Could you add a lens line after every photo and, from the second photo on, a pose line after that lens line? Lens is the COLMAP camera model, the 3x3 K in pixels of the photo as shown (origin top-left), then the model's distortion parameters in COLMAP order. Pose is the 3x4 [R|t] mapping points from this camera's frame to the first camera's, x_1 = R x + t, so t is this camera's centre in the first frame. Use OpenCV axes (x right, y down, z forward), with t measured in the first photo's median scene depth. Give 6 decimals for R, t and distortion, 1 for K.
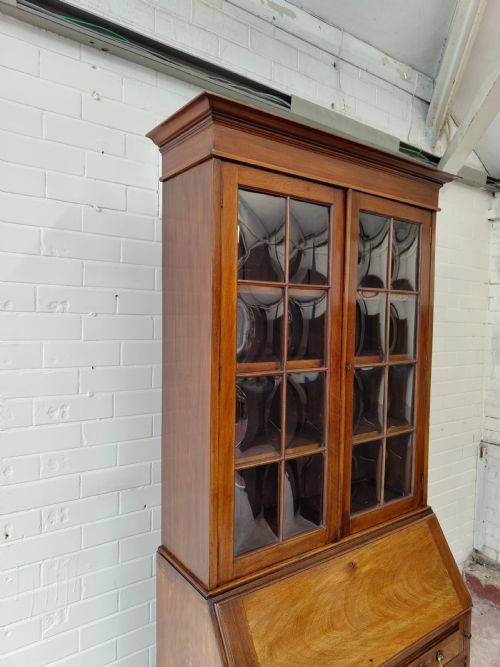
lens RADIAL K [[464.1, 0, 254.9], [0, 464.1, 338.1], [0, 0, 1]] dist [0.004166, -0.001166]
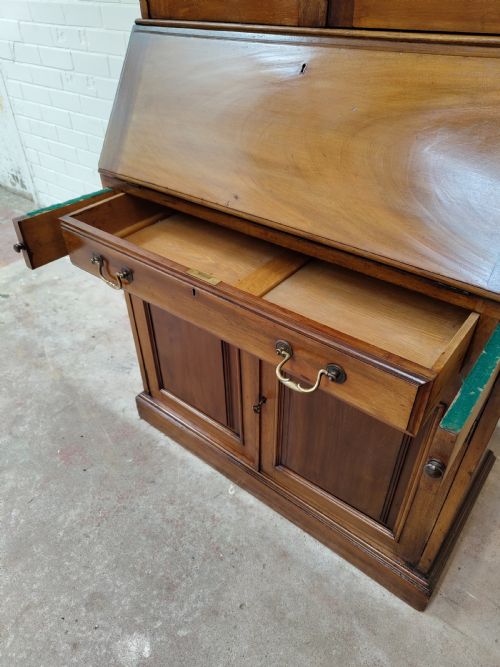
lens RADIAL K [[464.1, 0, 248.9], [0, 464.1, 339.2], [0, 0, 1]] dist [0.004166, -0.001166]
pose [[0.261535, 0.577142, -0.773632, 0.774032], [-0.039265, 0.807229, 0.588931, 0.406236], [0.964395, -0.123649, 0.233780, 0.731658]]
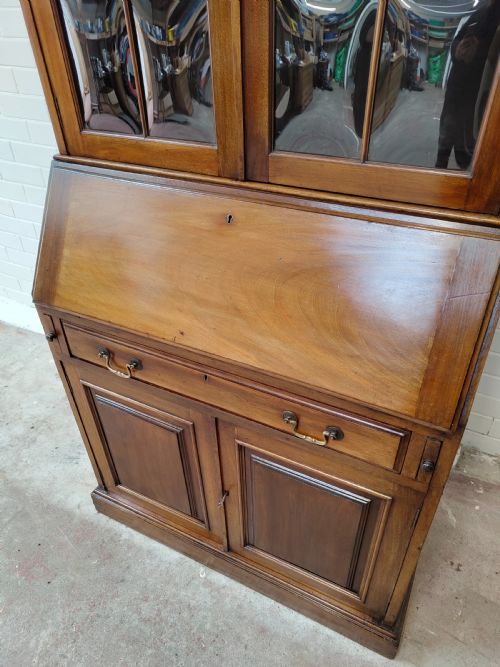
lens RADIAL K [[464.1, 0, 253.9], [0, 464.1, 343.4], [0, 0, 1]] dist [0.004166, -0.001166]
pose [[0.458362, 0.514743, -0.724530, 0.718929], [-0.023571, 0.821963, 0.569052, 0.261708], [0.888453, -0.243754, 0.388890, 0.715478]]
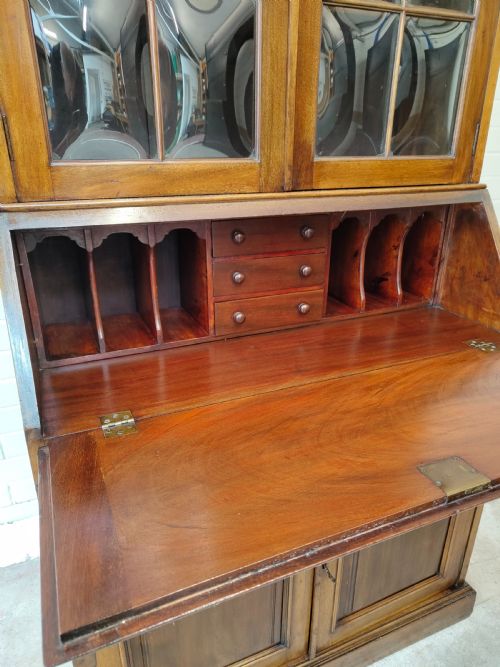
lens RADIAL K [[464.1, 0, 247.9], [0, 464.1, 338.4], [0, 0, 1]] dist [0.004166, -0.001166]
pose [[0.975069, 0.071442, -0.210085, 0.261953], [0.002582, 0.943037, 0.332678, 0.408629], [0.221885, -0.324927, 0.919342, 0.392871]]
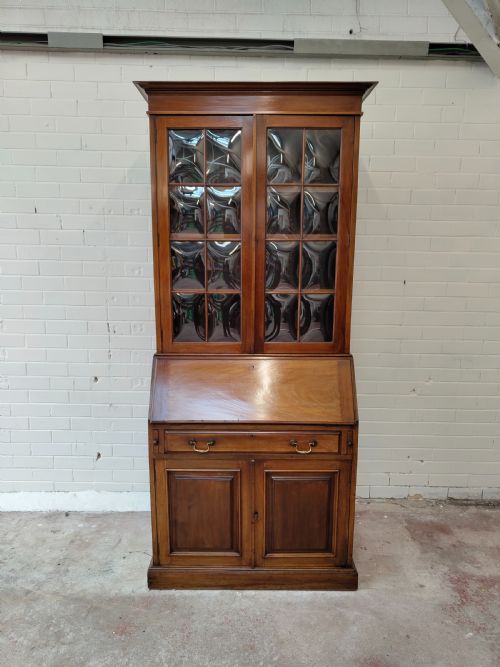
lens RADIAL K [[464.1, 0, 246.9], [0, 464.1, 337.1], [0, 0, 1]] dist [0.004166, -0.001166]
pose [[0.804319, 0.091195, -0.587158, 1.049679], [-0.023229, 0.992223, 0.122288, 0.188858], [0.593744, -0.084720, 0.800182, -0.240243]]
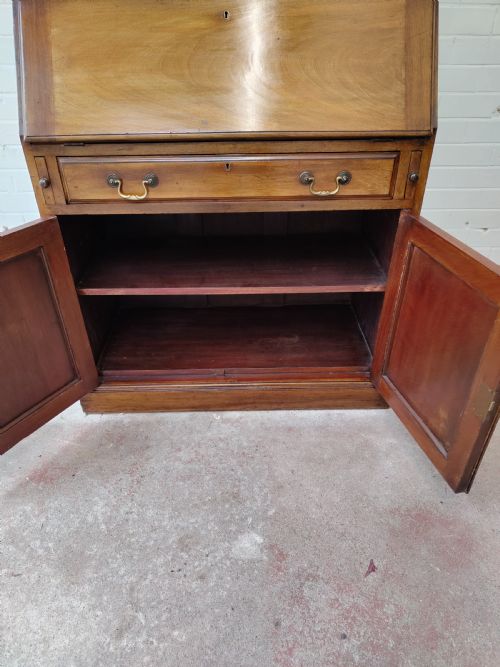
lens RADIAL K [[464.1, 0, 244.4], [0, 464.1, 342.0], [0, 0, 1]] dist [0.004166, -0.001166]
pose [[0.815271, 0.311594, -0.488101, 0.720132], [-0.007619, 0.848590, 0.528996, 0.514443], [0.579030, -0.427556, 0.694204, 0.271191]]
